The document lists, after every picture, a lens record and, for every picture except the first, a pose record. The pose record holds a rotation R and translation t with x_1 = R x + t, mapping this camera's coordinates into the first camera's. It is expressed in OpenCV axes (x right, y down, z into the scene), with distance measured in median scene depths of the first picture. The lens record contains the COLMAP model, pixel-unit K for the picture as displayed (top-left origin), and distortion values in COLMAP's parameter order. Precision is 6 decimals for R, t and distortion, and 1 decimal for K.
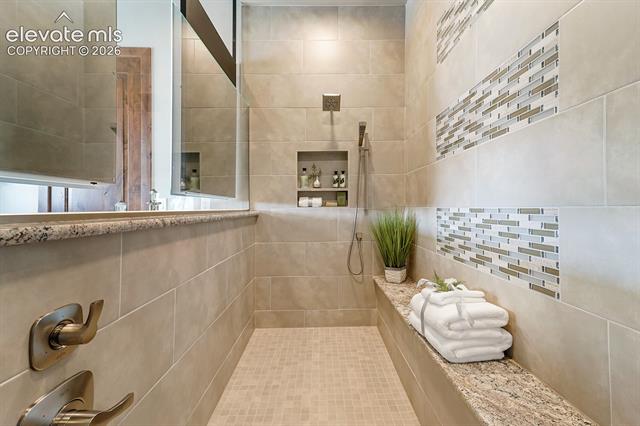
lens RADIAL K [[266.2, 0, 322.1], [0, 266.2, 212.0], [0, 0, 1]] dist [0.002181, -0.000011]
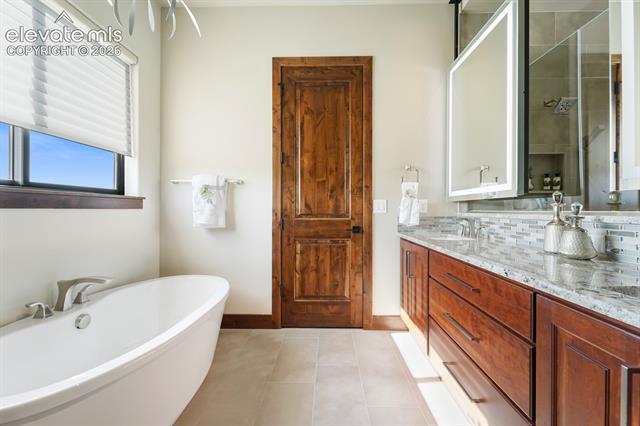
lens RADIAL K [[266.2, 0, 319.5], [0, 266.2, 215.1], [0, 0, 1]] dist [0.002181, -0.000011]
pose [[0.998408, 0.008482, -0.055768, -0.788104], [-0.009730, 0.999707, -0.022144, 0.033831], [0.055564, 0.022651, 0.998198, -0.044140]]
